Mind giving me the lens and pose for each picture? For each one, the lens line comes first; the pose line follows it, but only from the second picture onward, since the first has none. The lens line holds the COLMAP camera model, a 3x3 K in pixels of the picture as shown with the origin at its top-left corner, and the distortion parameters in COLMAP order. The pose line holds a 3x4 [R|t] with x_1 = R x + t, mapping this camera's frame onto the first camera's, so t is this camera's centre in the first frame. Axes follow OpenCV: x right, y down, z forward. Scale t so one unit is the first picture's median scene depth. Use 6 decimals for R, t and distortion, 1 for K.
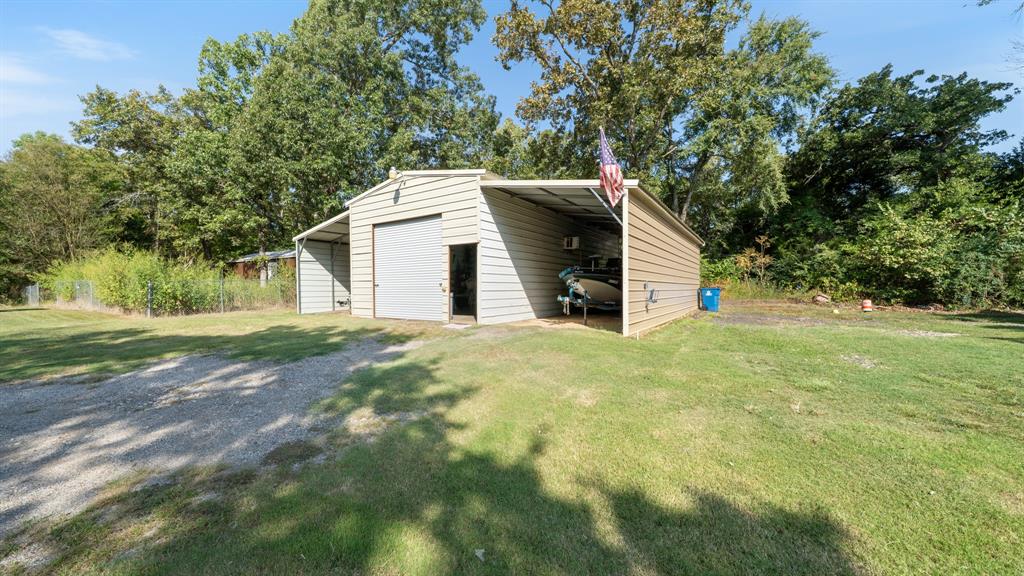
lens RADIAL K [[361.5, 0, 499.7], [0, 361.5, 303.2], [0, 0, 1]] dist [-0.004451, 0.000133]
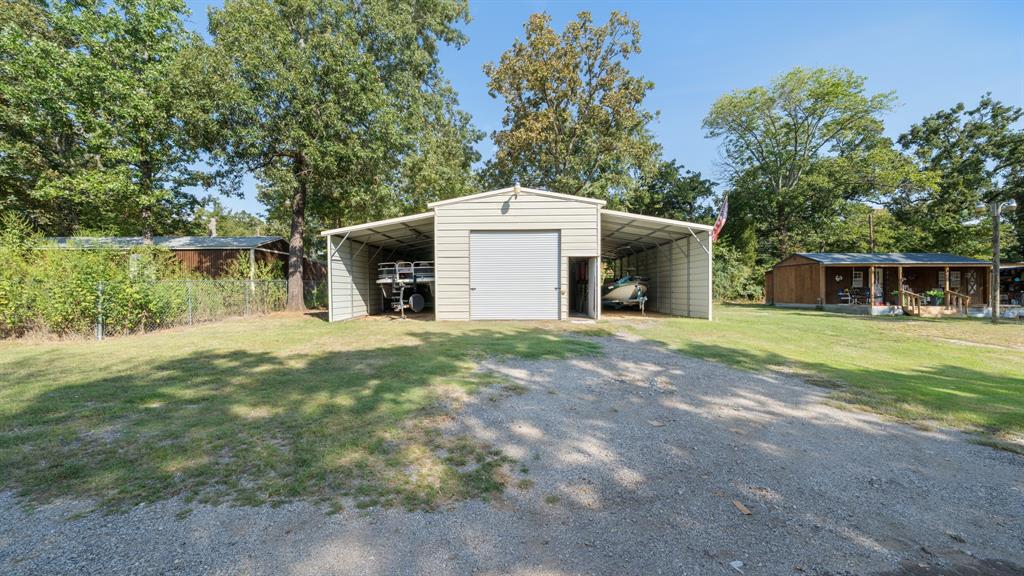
lens RADIAL K [[361.5, 0, 510.4], [0, 361.5, 289.9], [0, 0, 1]] dist [-0.004451, 0.000133]
pose [[0.826025, 0.001160, 0.563632, -0.885566], [0.026142, 0.998843, -0.040368, -0.007686], [-0.563027, 0.048079, 0.825039, 0.118237]]
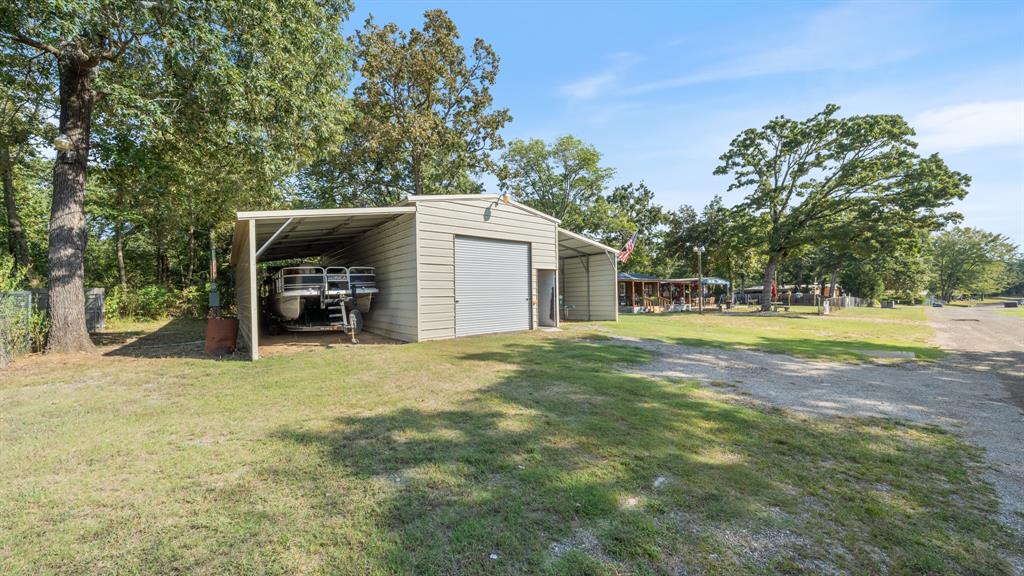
lens RADIAL K [[361.5, 0, 517.2], [0, 361.5, 290.8], [0, 0, 1]] dist [-0.004451, 0.000133]
pose [[0.257631, 0.013409, 0.966150, -1.247033], [0.064769, 0.997415, -0.031114, -0.045305], [-0.964070, 0.070592, 0.256097, 0.681229]]
